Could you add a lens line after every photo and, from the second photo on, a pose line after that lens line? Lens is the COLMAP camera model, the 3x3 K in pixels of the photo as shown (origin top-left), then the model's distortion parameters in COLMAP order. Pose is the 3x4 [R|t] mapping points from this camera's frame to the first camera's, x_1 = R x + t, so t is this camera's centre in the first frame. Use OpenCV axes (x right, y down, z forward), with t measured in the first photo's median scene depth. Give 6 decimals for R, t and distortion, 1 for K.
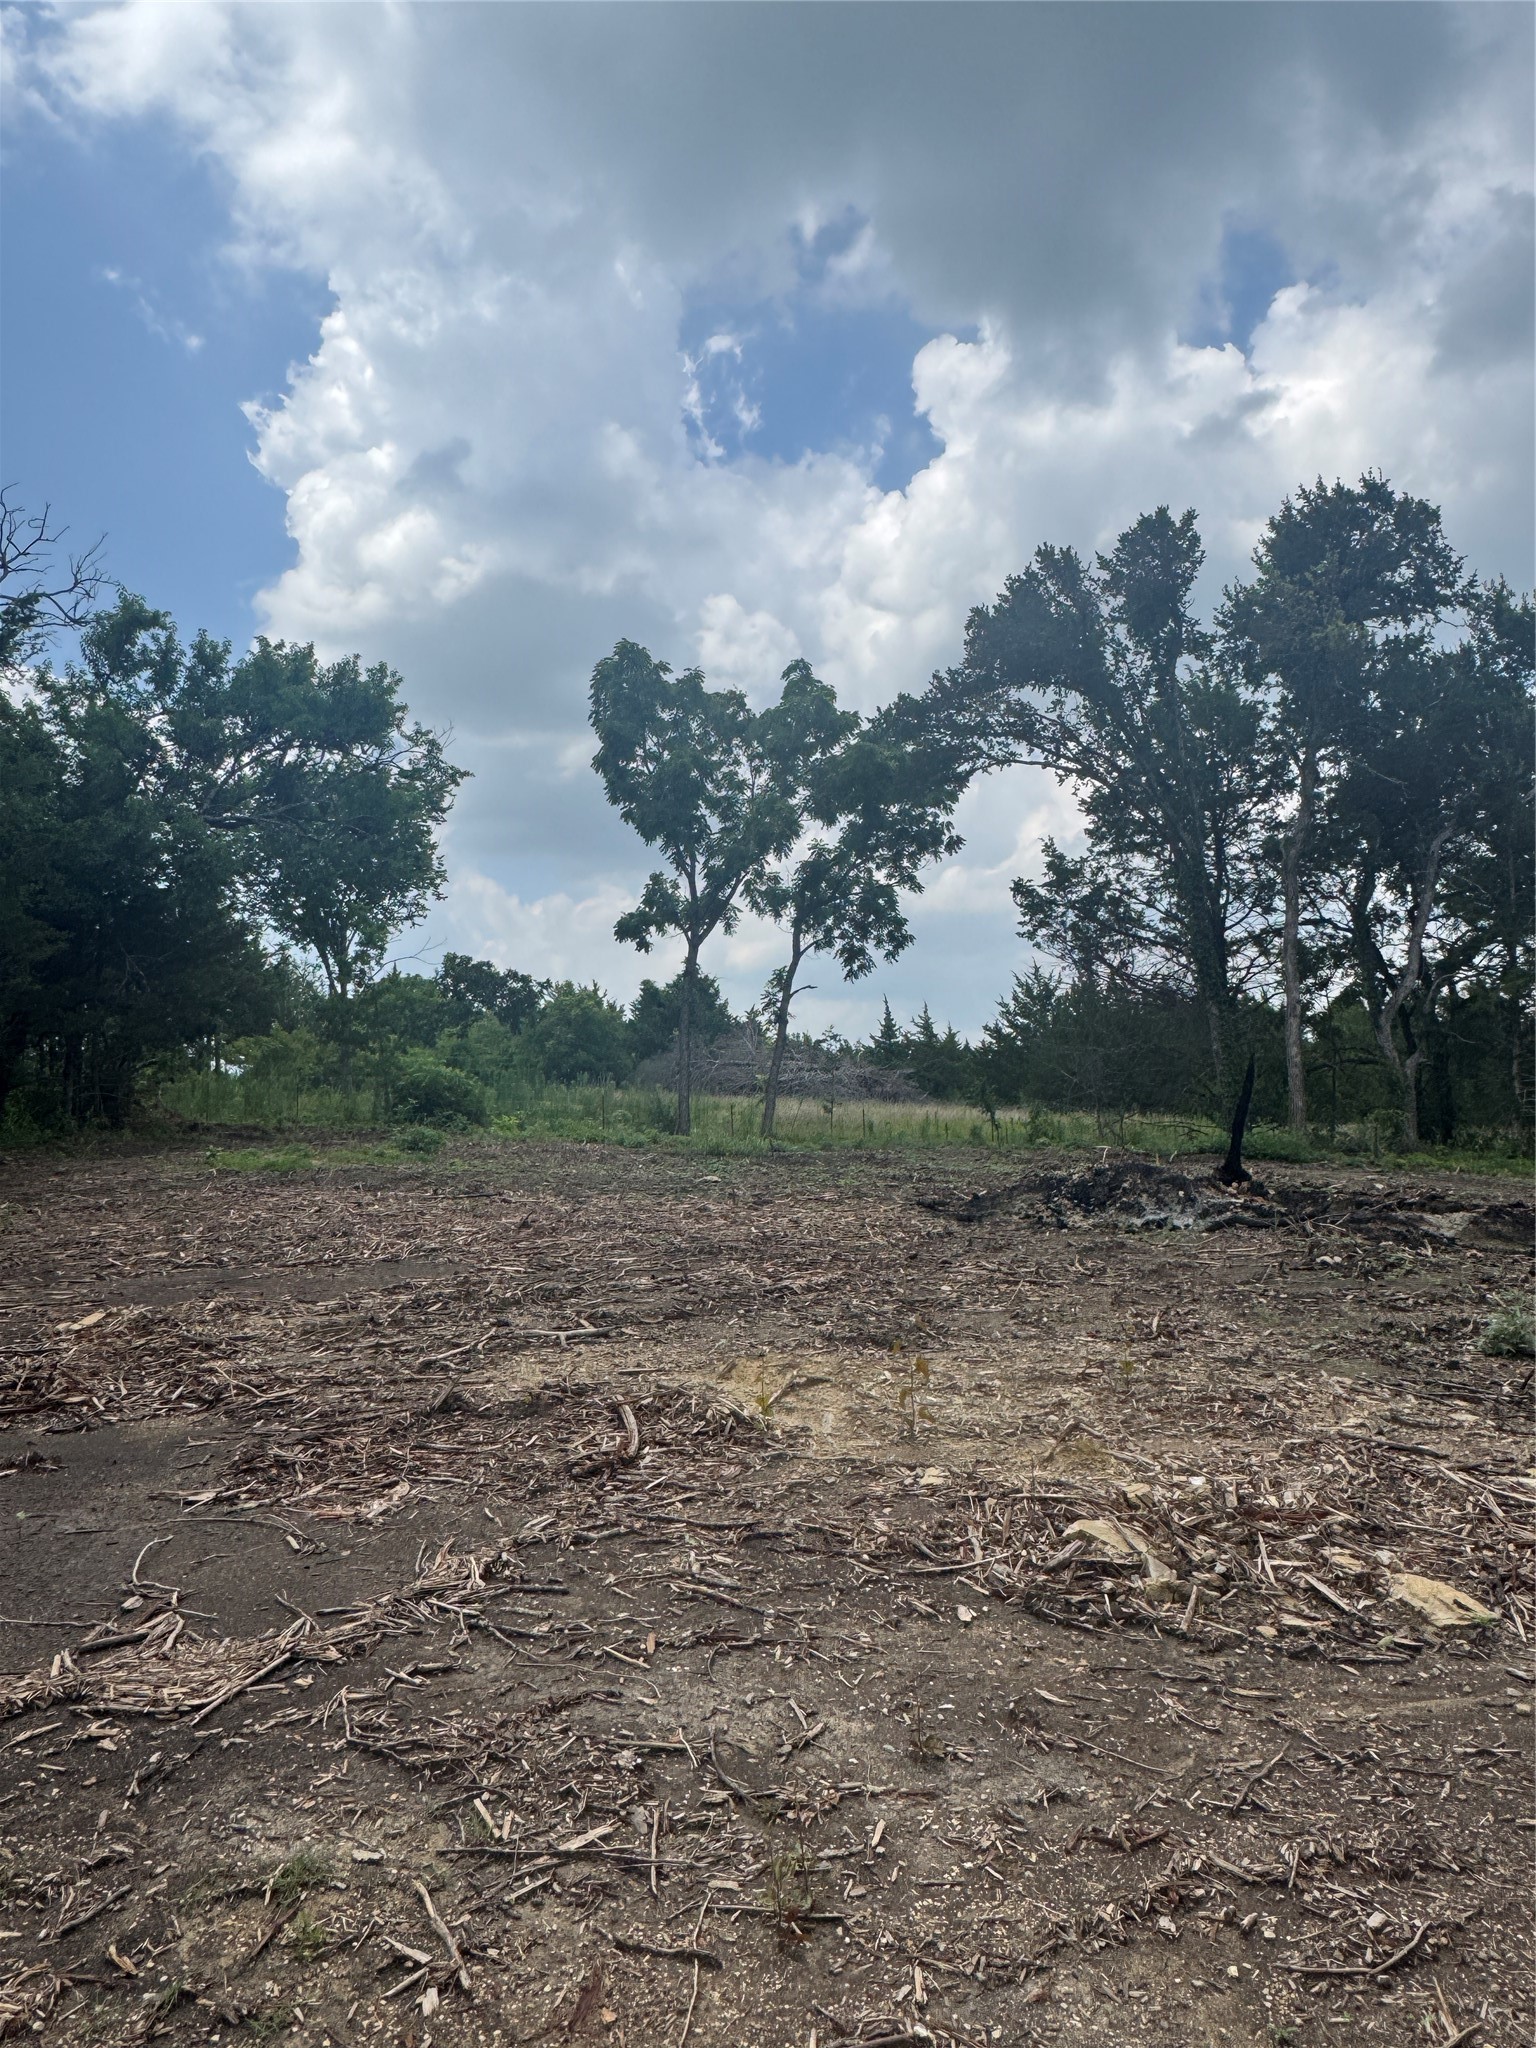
lens RADIAL K [[1388.7, 0, 764.9], [0, 1388.7, 1026.3], [0, 0, 1]] dist [-0.005843, 0.000163]
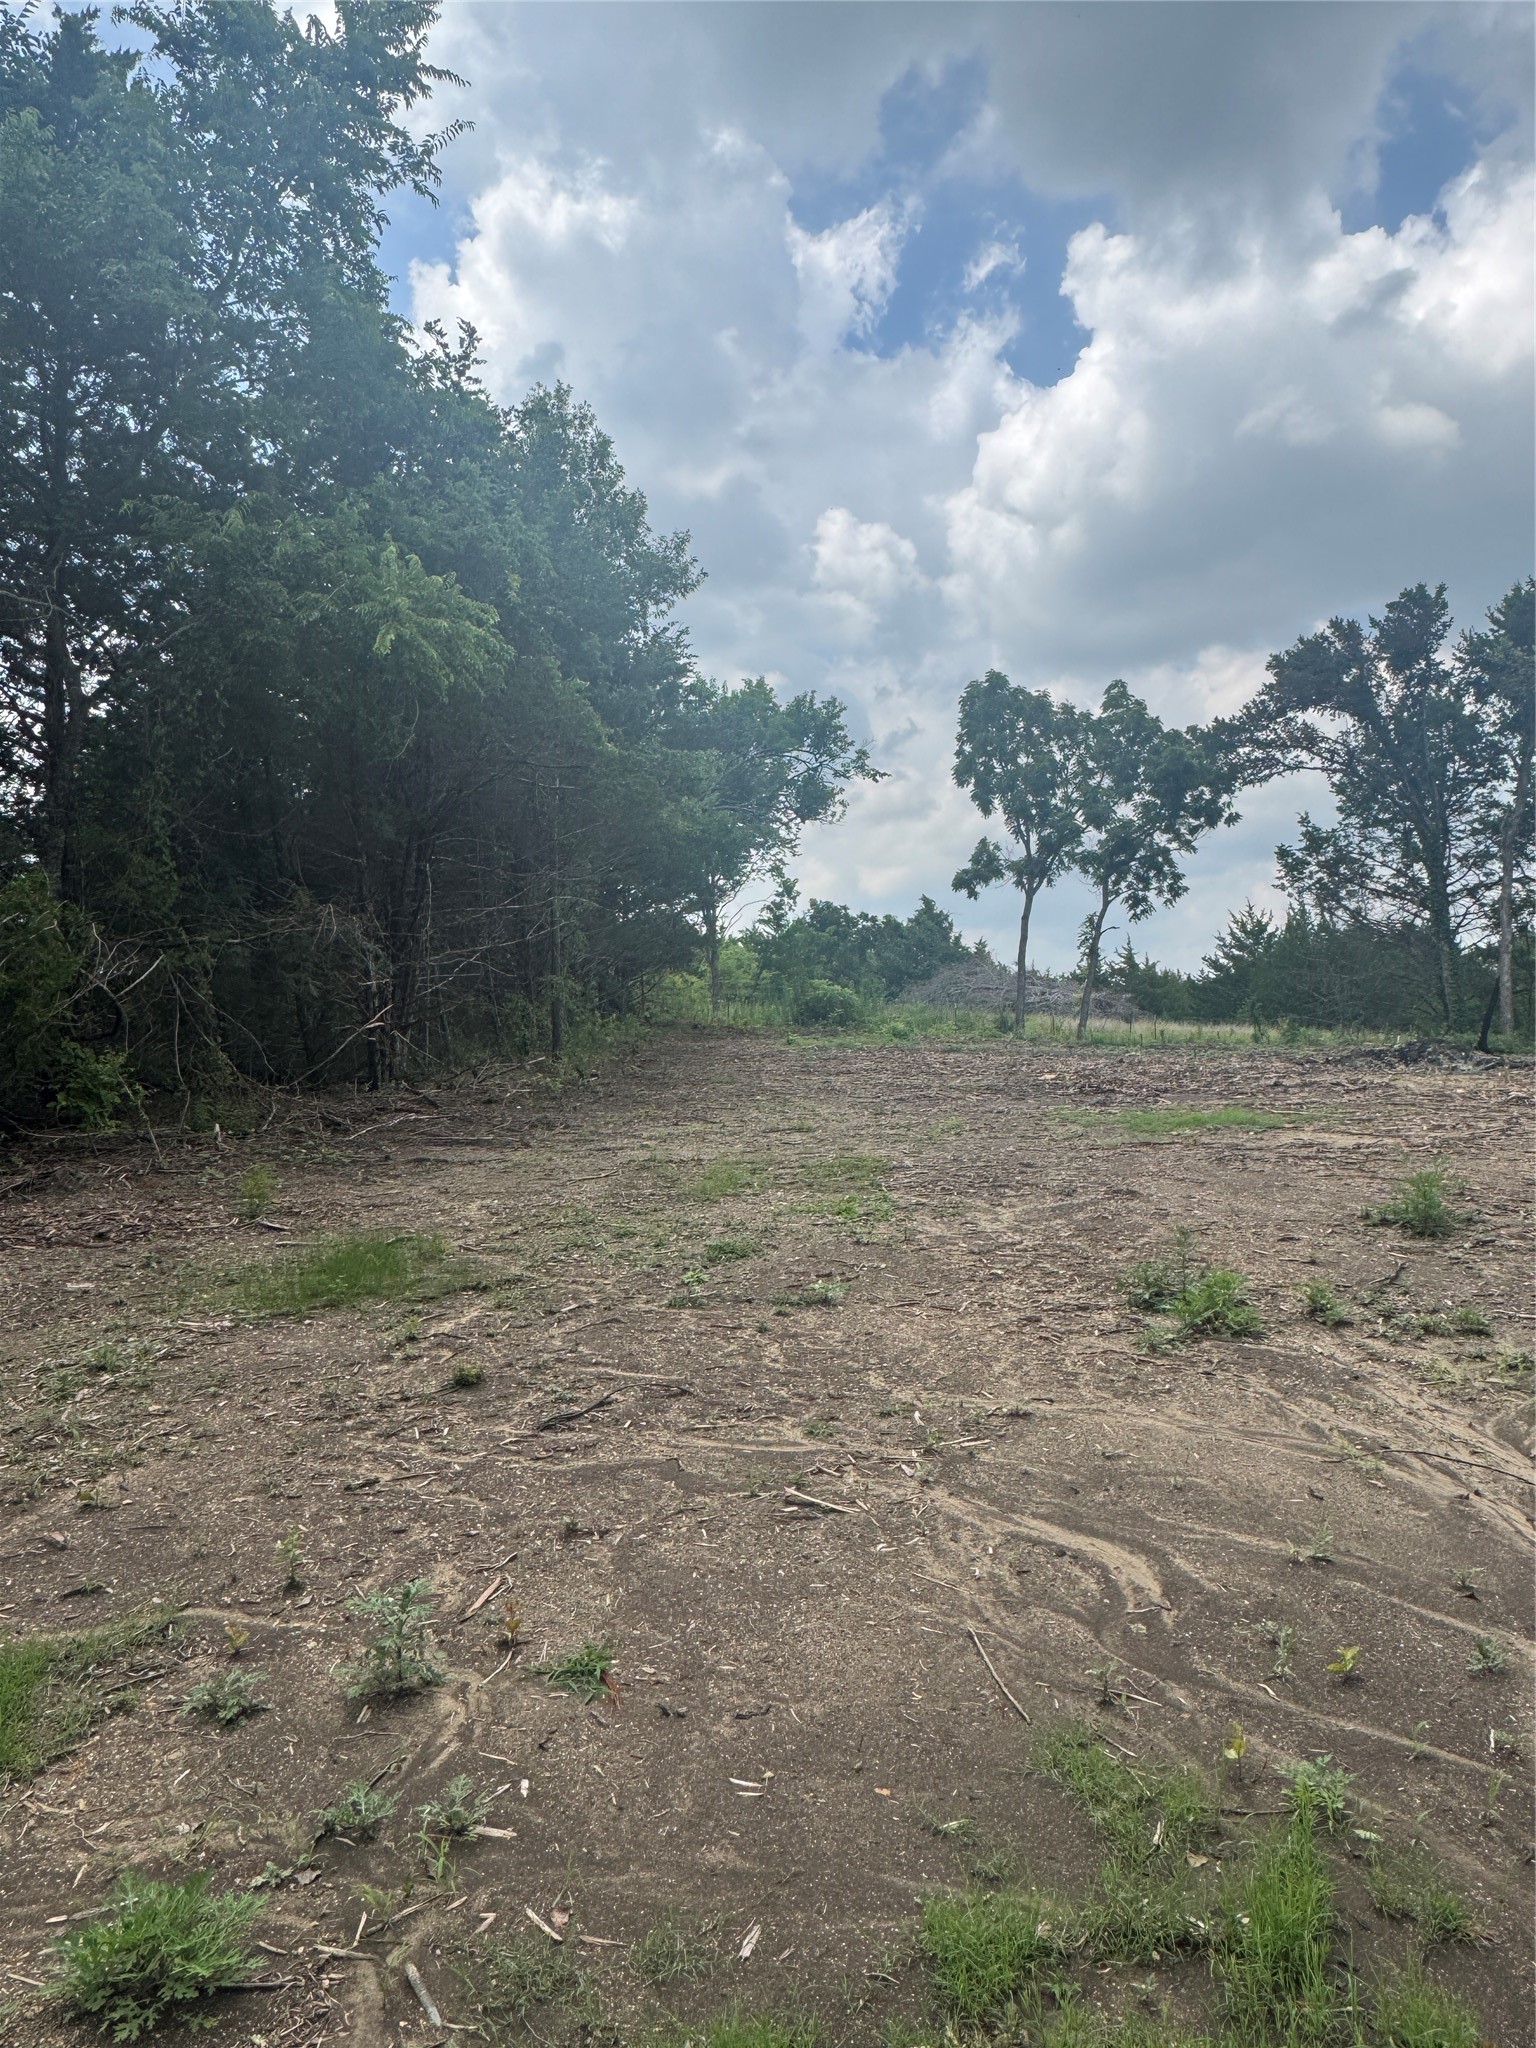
lens RADIAL K [[1388.7, 0, 766.4], [0, 1388.7, 1027.6], [0, 0, 1]] dist [-0.005843, 0.000163]
pose [[0.995000, 0.010468, -0.099329, -0.164084], [-0.005234, 0.998591, 0.052814, -0.001802], [0.099742, -0.052030, 0.993652, -0.342104]]
